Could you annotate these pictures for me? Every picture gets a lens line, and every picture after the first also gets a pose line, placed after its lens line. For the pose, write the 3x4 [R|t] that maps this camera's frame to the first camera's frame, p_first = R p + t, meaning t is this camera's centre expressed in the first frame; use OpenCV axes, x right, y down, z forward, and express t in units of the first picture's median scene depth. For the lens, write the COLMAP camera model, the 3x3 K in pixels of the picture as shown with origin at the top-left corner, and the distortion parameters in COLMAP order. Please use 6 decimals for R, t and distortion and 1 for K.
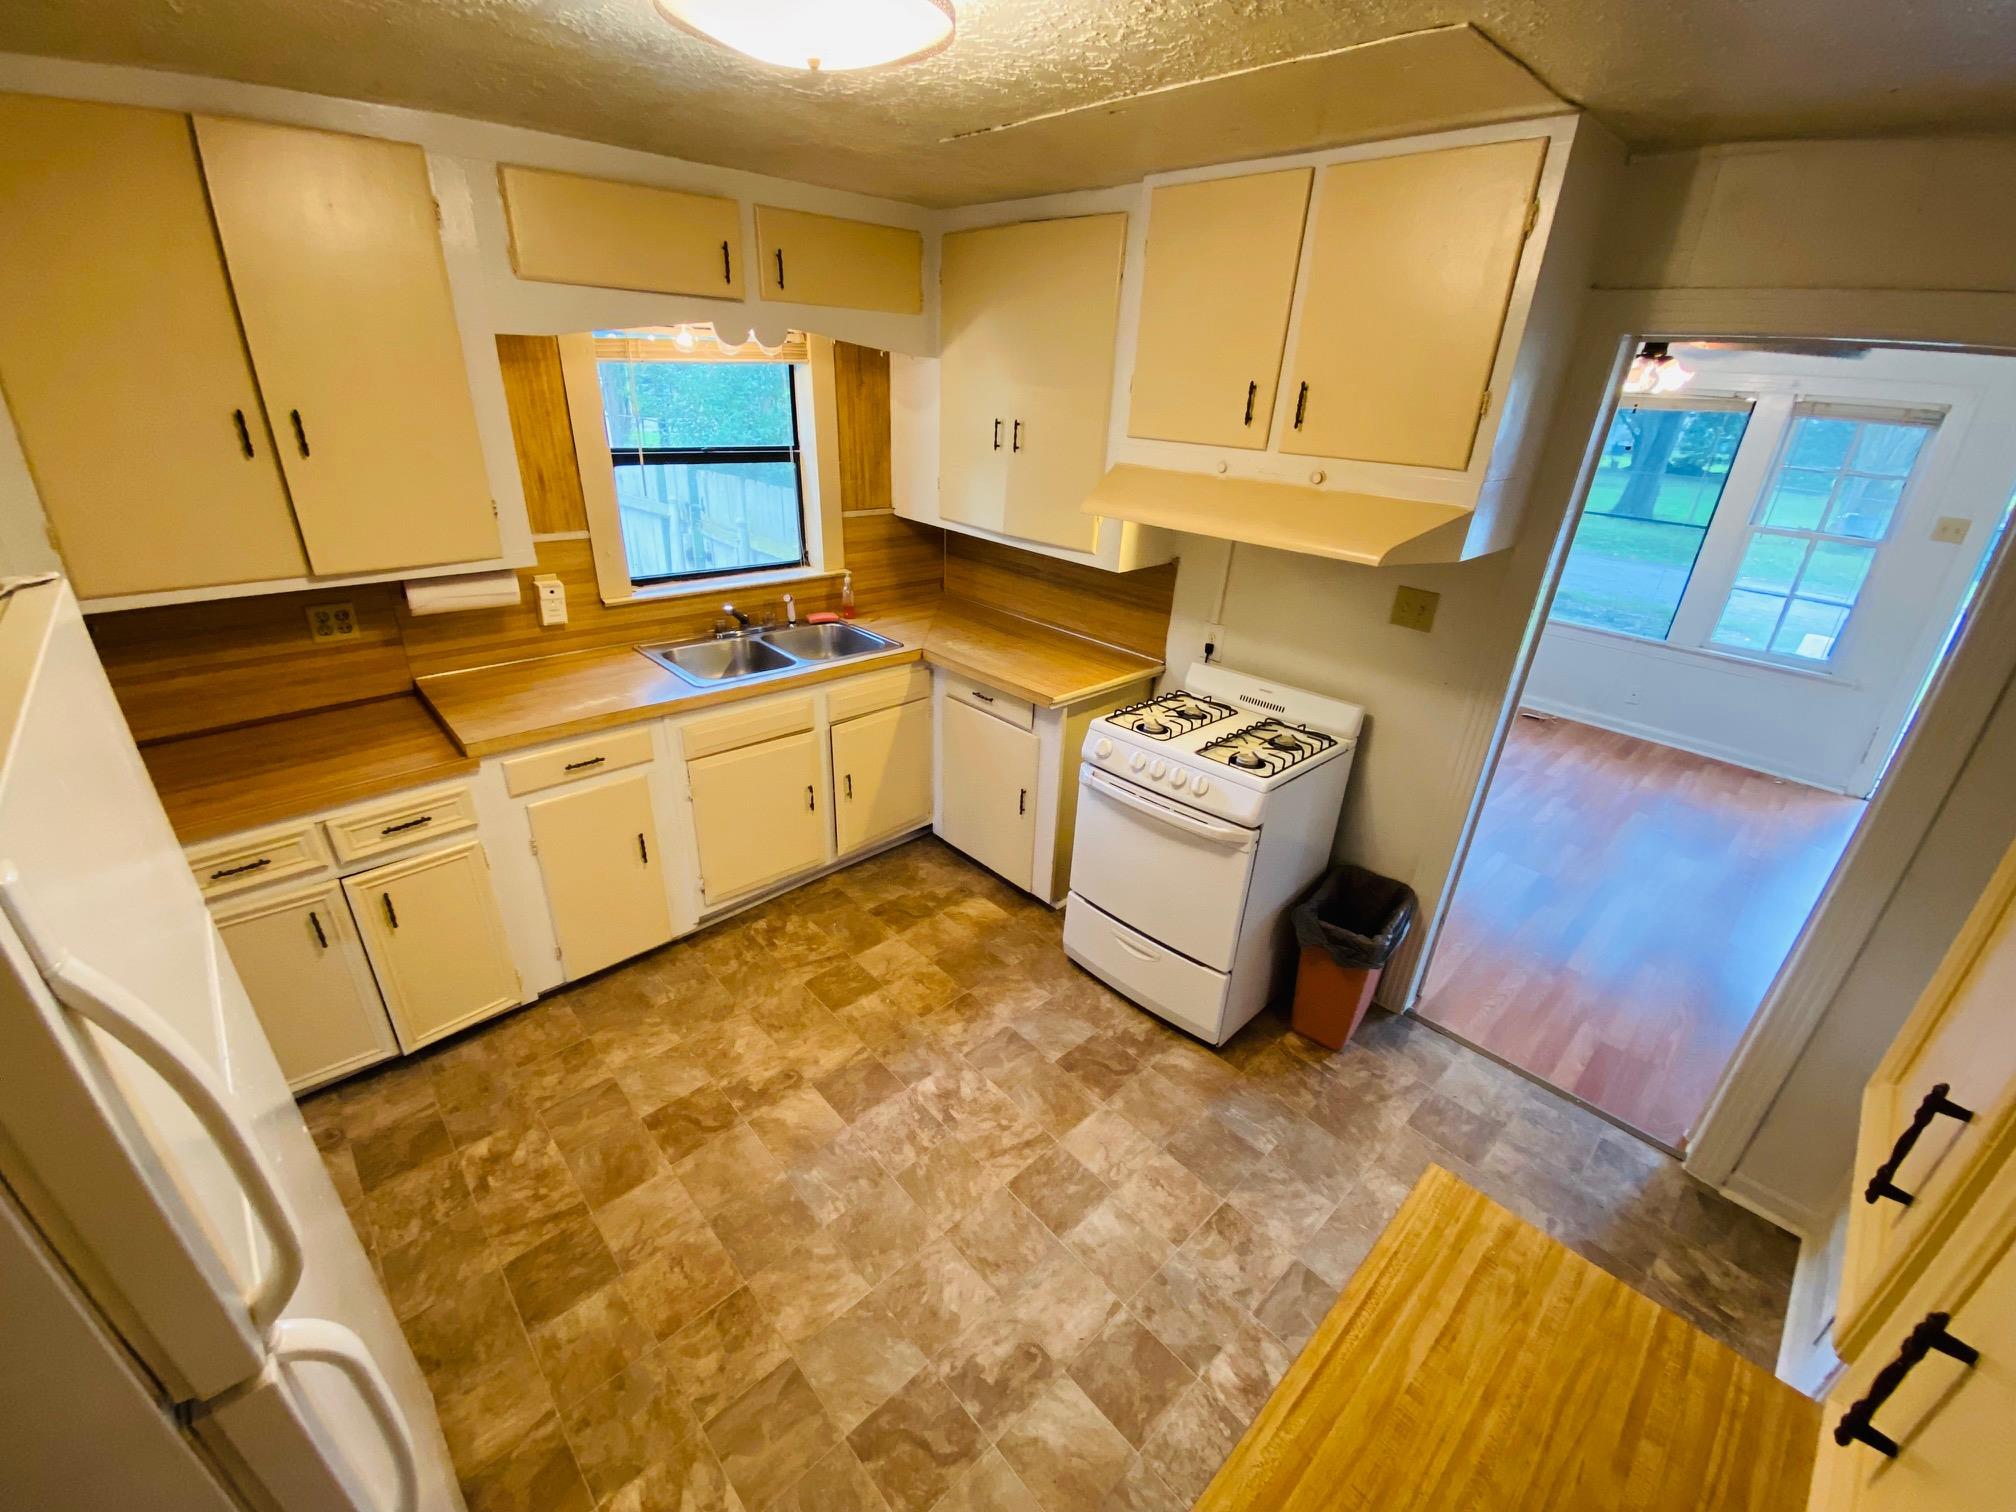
lens RADIAL K [[825.6, 0, 1008.0], [0, 825.6, 756.0], [0, 0, 1]] dist [0.031451, -0.025710]
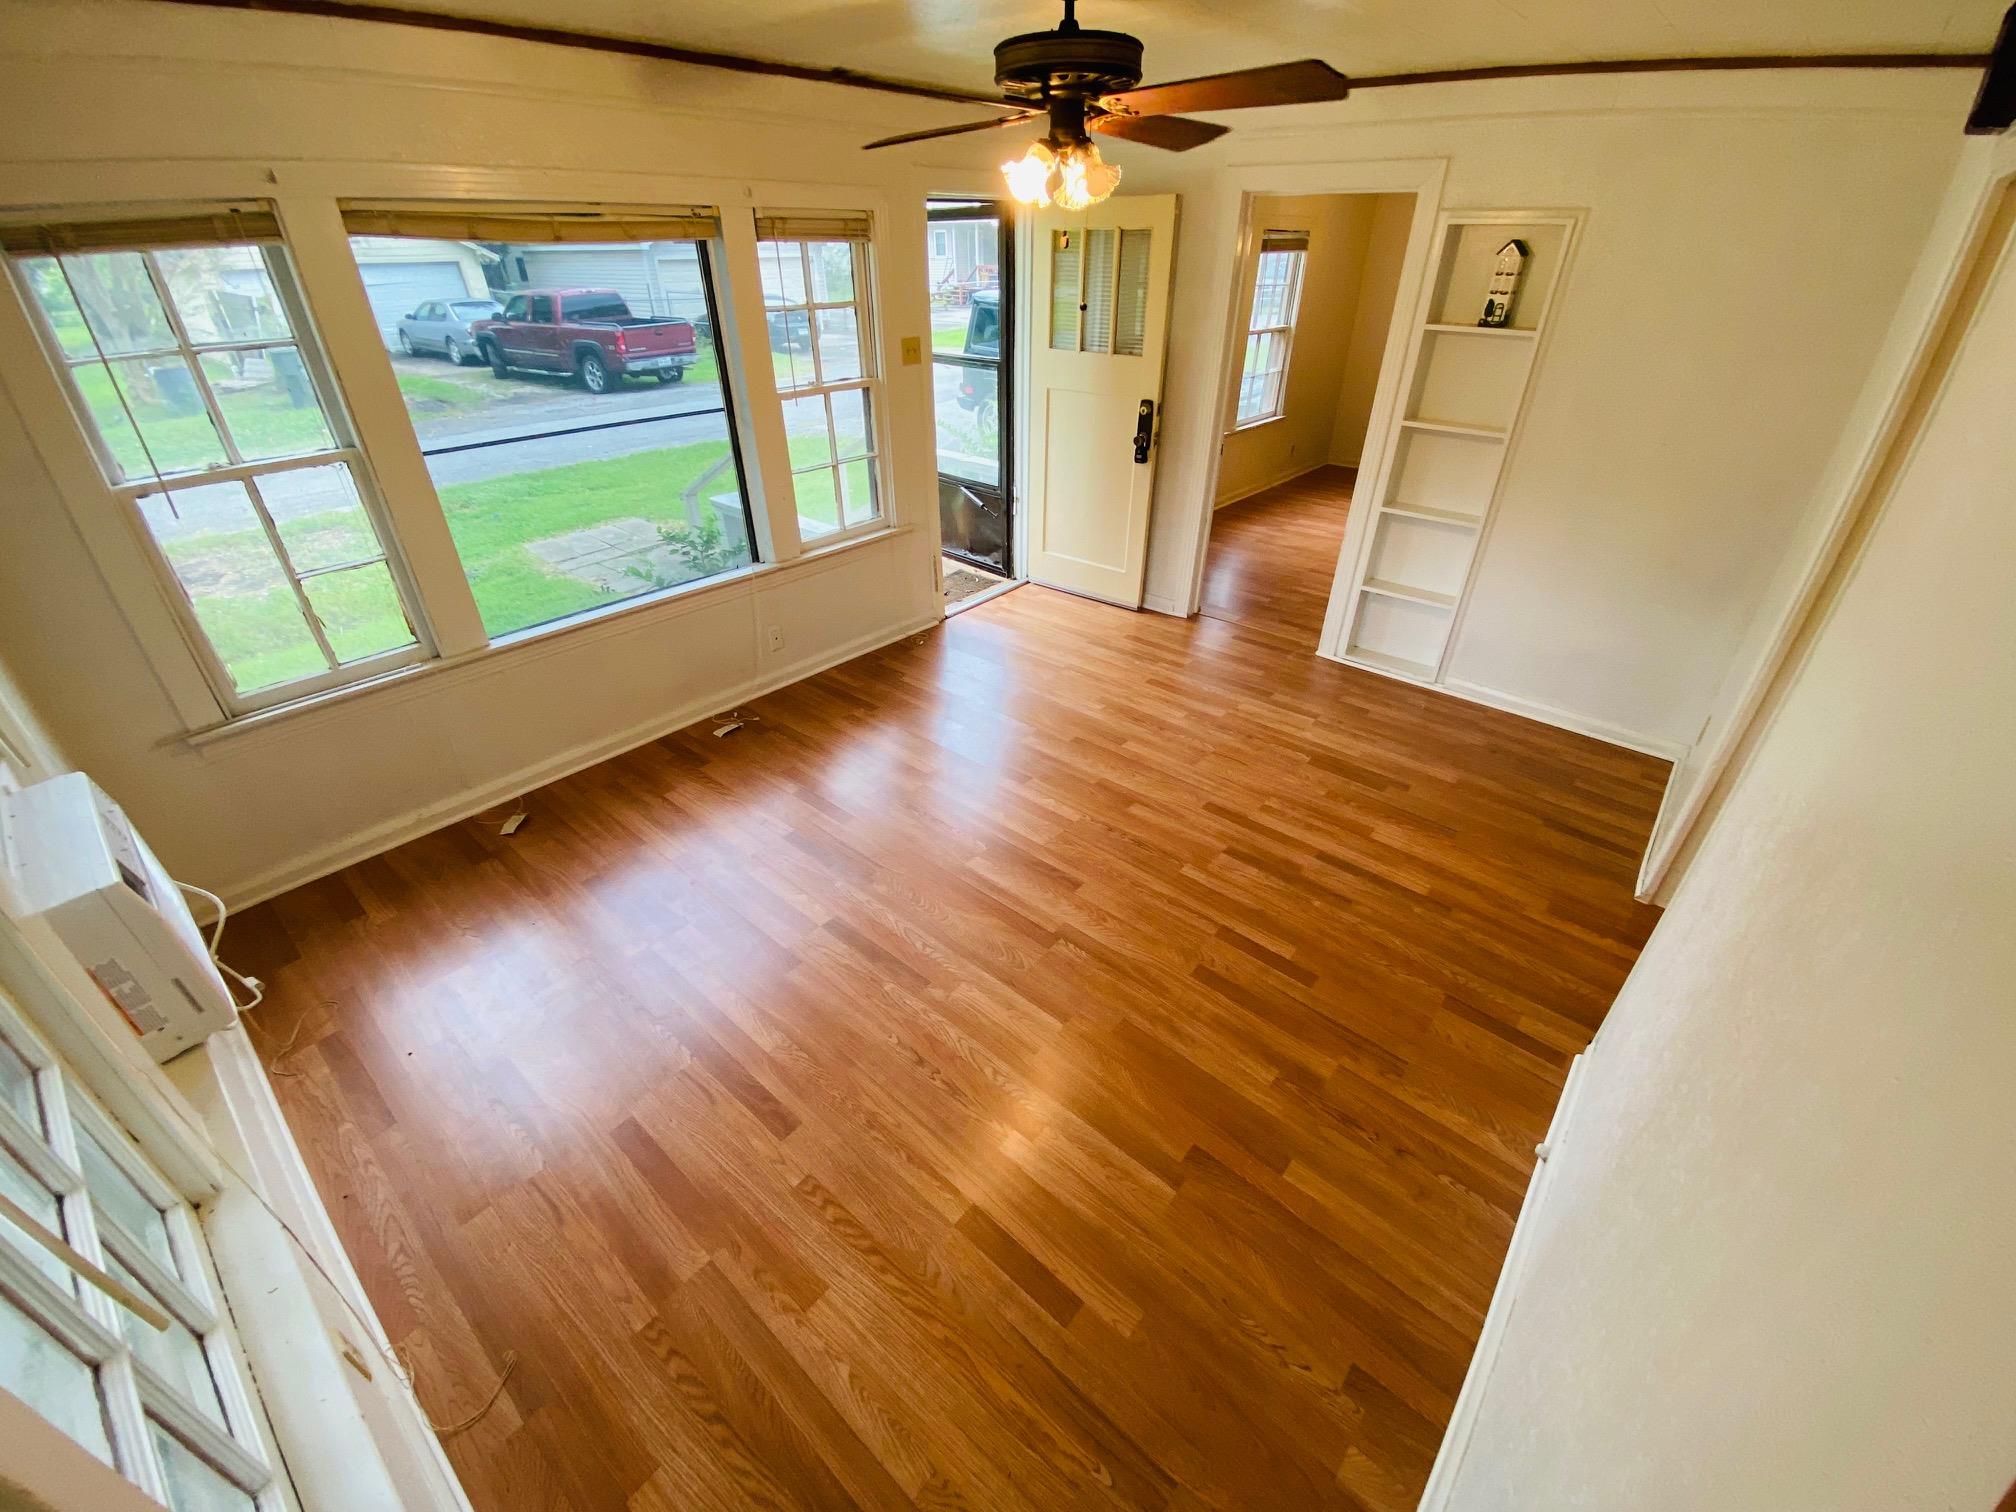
lens RADIAL K [[825.6, 0, 1008.0], [0, 825.6, 756.0], [0, 0, 1]] dist [0.031451, -0.025710]
pose [[-0.113586, -0.553180, 0.825282, 0.045434], [0.405733, 0.732409, 0.546770, -0.499434], [-0.906906, 0.396949, 0.141252, 1.128306]]
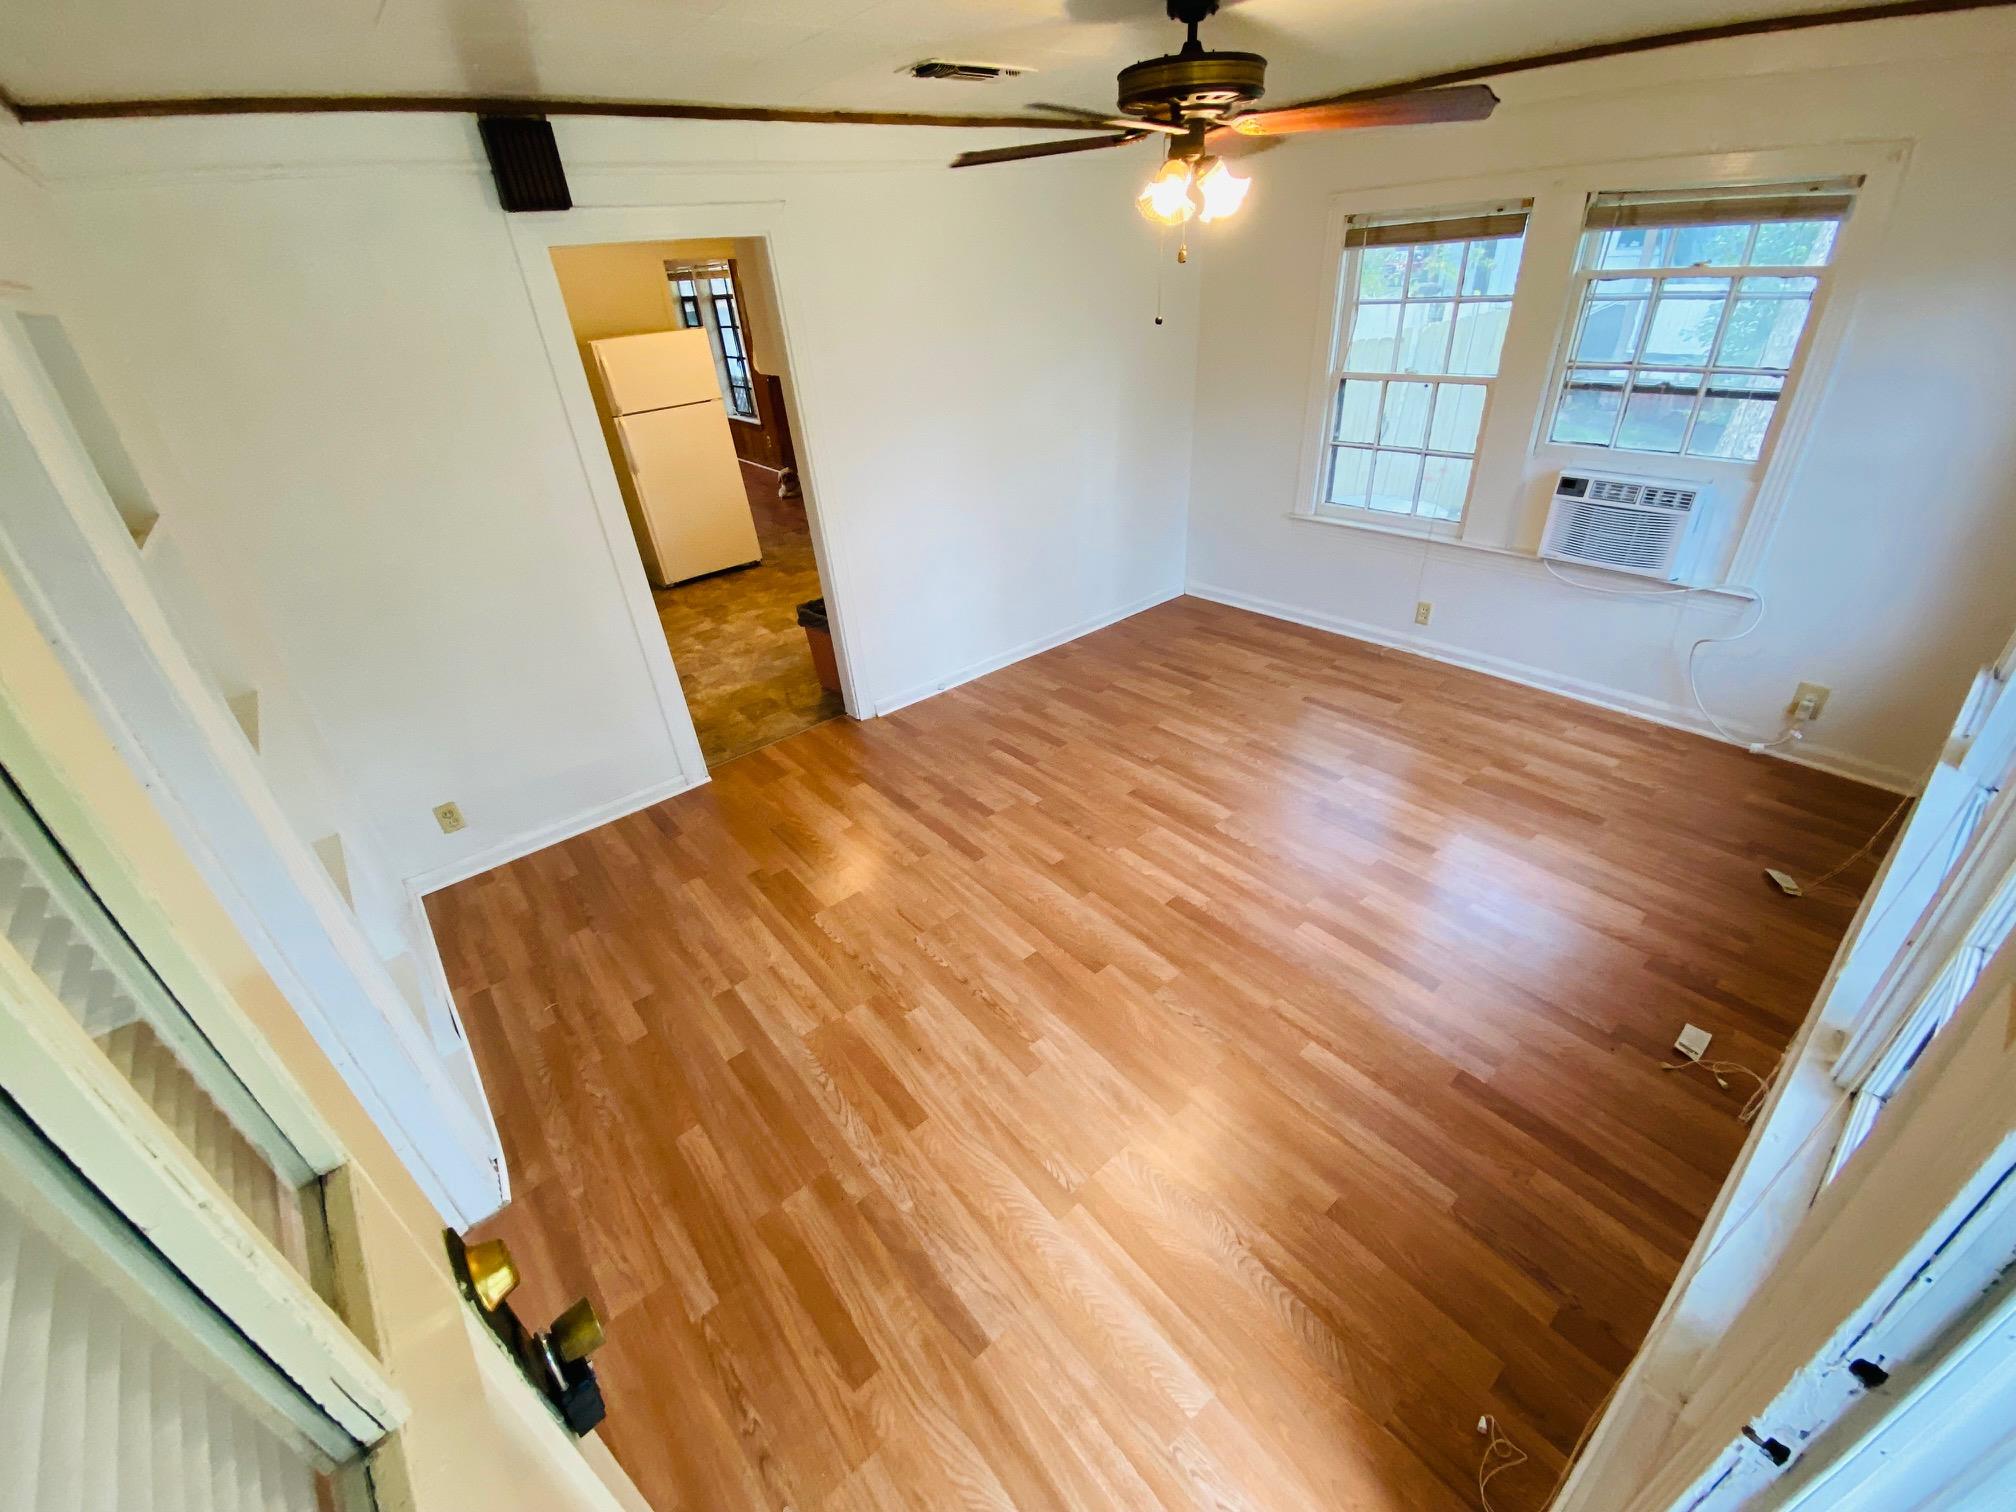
lens RADIAL K [[814.0, 0, 990.5], [0, 814.0, 742.9], [0, 0, 1]] dist [0.057649, -0.035525]
pose [[-0.085469, 0.468866, -0.879124, 1.518572], [-0.354522, 0.810294, 0.466624, -0.369672], [0.931133, 0.351551, 0.096968, 0.954987]]
